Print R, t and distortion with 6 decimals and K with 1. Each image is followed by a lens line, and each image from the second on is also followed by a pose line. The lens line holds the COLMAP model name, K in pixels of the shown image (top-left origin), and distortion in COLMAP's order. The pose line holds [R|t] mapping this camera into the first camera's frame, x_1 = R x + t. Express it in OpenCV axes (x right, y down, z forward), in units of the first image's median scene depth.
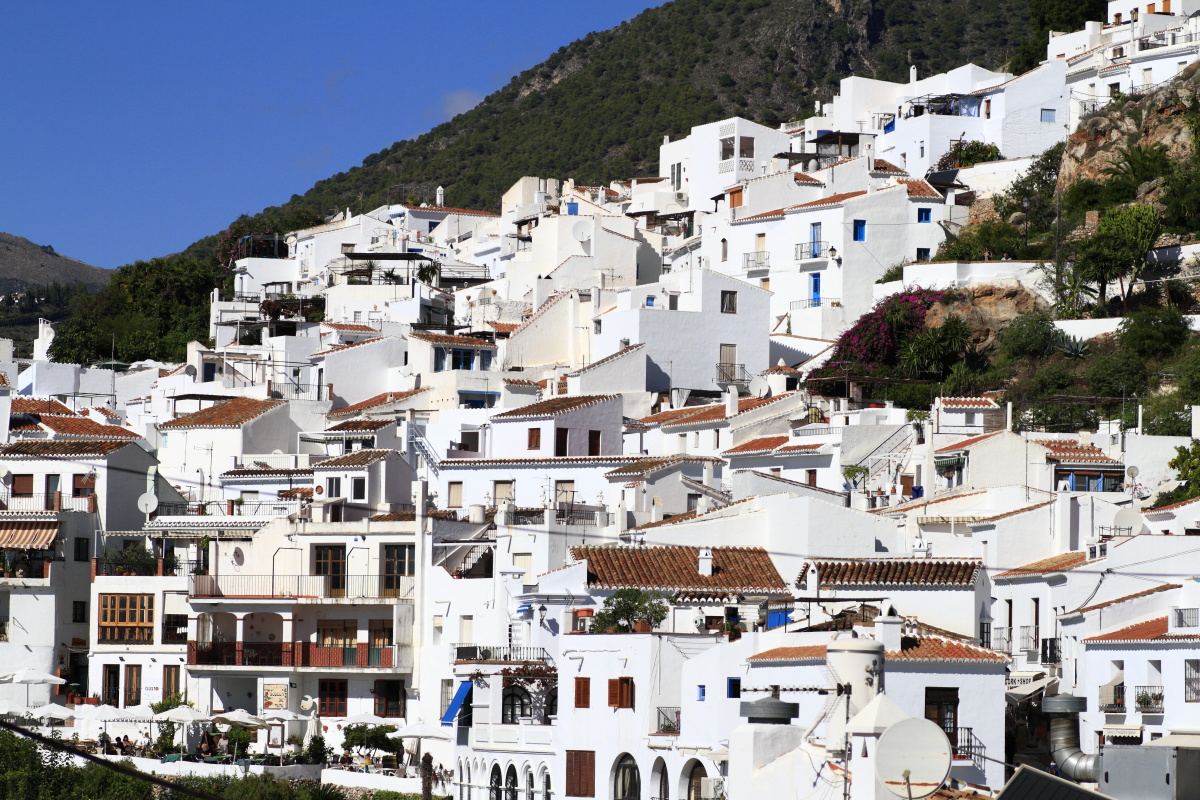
lens RADIAL K [[4798.4, 0, 587.8], [0, 4798.4, 401.4], [0, 0, 1]] dist [0.073712, 0.000000]
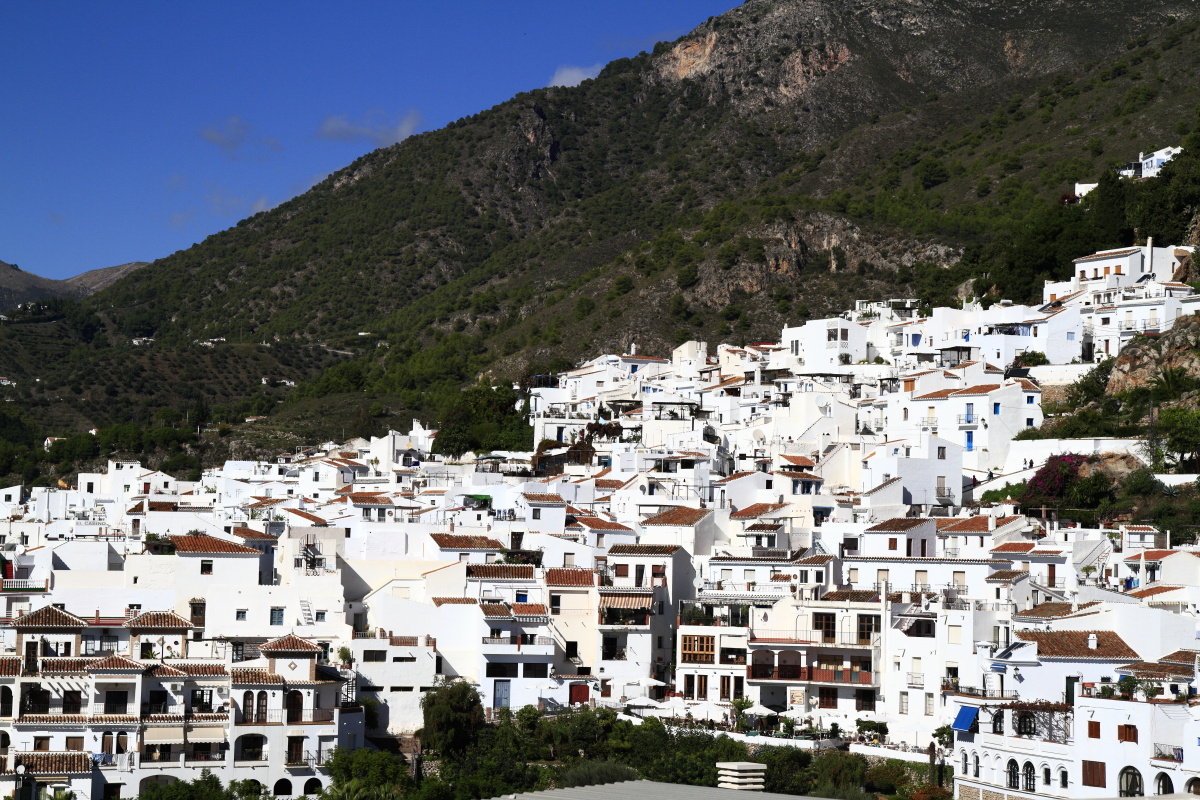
lens RADIAL K [[2877.2, 0, 606.8], [0, 2877.2, 429.2], [0, 0, 1]] dist [0.403973, 0.000000]
pose [[0.995327, 0.008492, 0.096188, -0.219387], [-0.010780, 0.999670, 0.023300, -0.058655], [-0.095958, -0.024228, 0.995090, -0.076116]]
